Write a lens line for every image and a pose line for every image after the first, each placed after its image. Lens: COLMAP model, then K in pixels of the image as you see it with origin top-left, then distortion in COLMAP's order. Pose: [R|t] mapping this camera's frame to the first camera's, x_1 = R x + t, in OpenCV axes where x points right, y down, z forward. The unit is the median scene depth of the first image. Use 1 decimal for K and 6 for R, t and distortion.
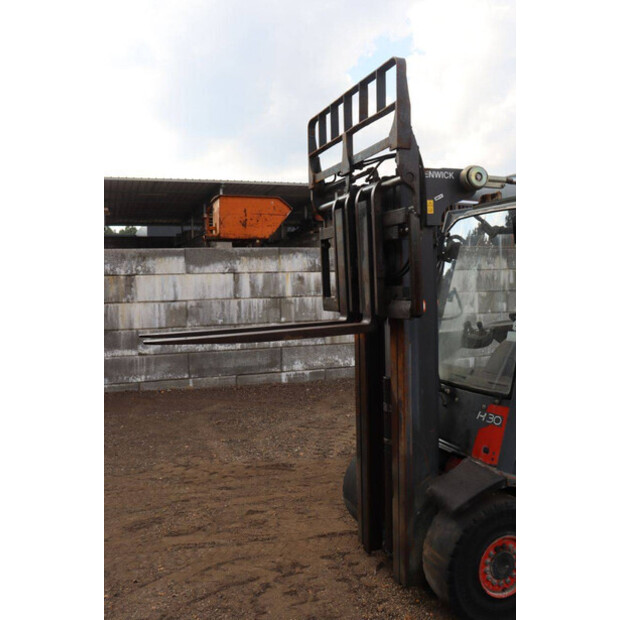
lens RADIAL K [[579.5, 0, 310.0], [0, 579.5, 310.0], [0, 0, 1]] dist [-0.157413, 0.229273]
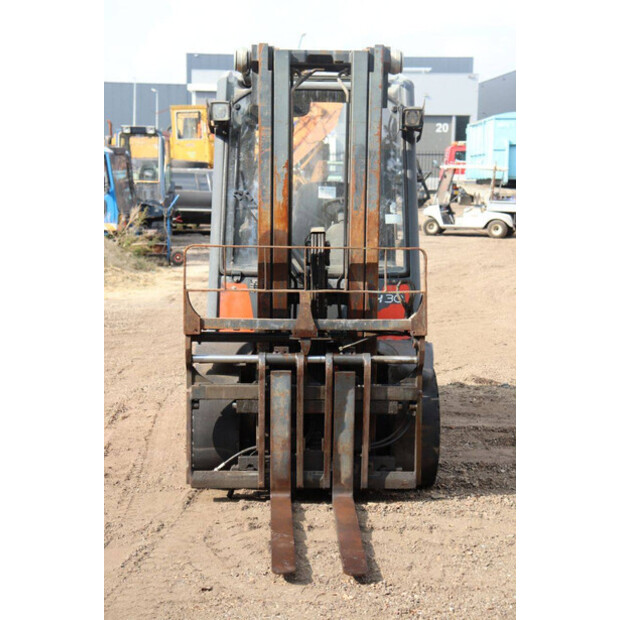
lens RADIAL K [[1191.4, 0, 310.0], [0, 1191.4, 310.0], [0, 0, 1]] dist [0.239173, -0.158733]
pose [[0.318979, -0.093950, 0.943094, -0.570457], [0.031092, 0.995576, 0.088662, 0.004287], [-0.947252, 0.001041, 0.320489, 0.140966]]
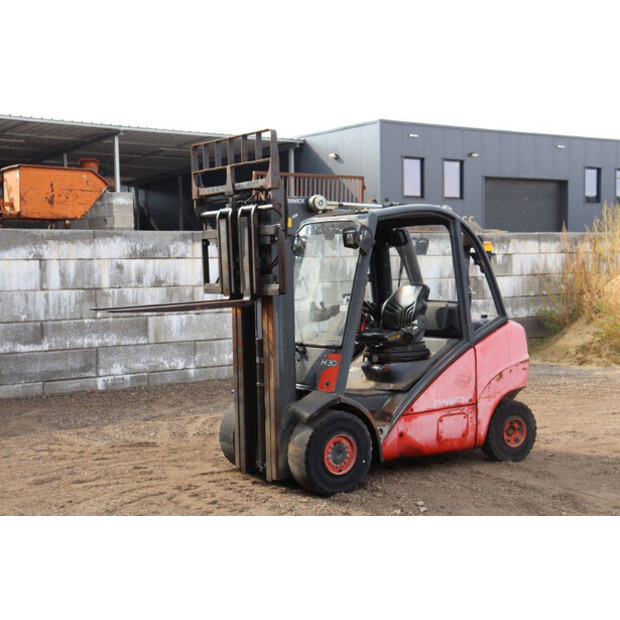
lens RADIAL K [[946.3, 0, 310.0], [0, 946.3, 310.0], [0, 0, 1]] dist [0.137583, 0.041983]
pose [[0.963029, -0.008447, 0.269265, -0.128806], [0.010281, 0.999933, -0.005402, 0.020681], [-0.269201, 0.007971, 0.963051, -0.443373]]
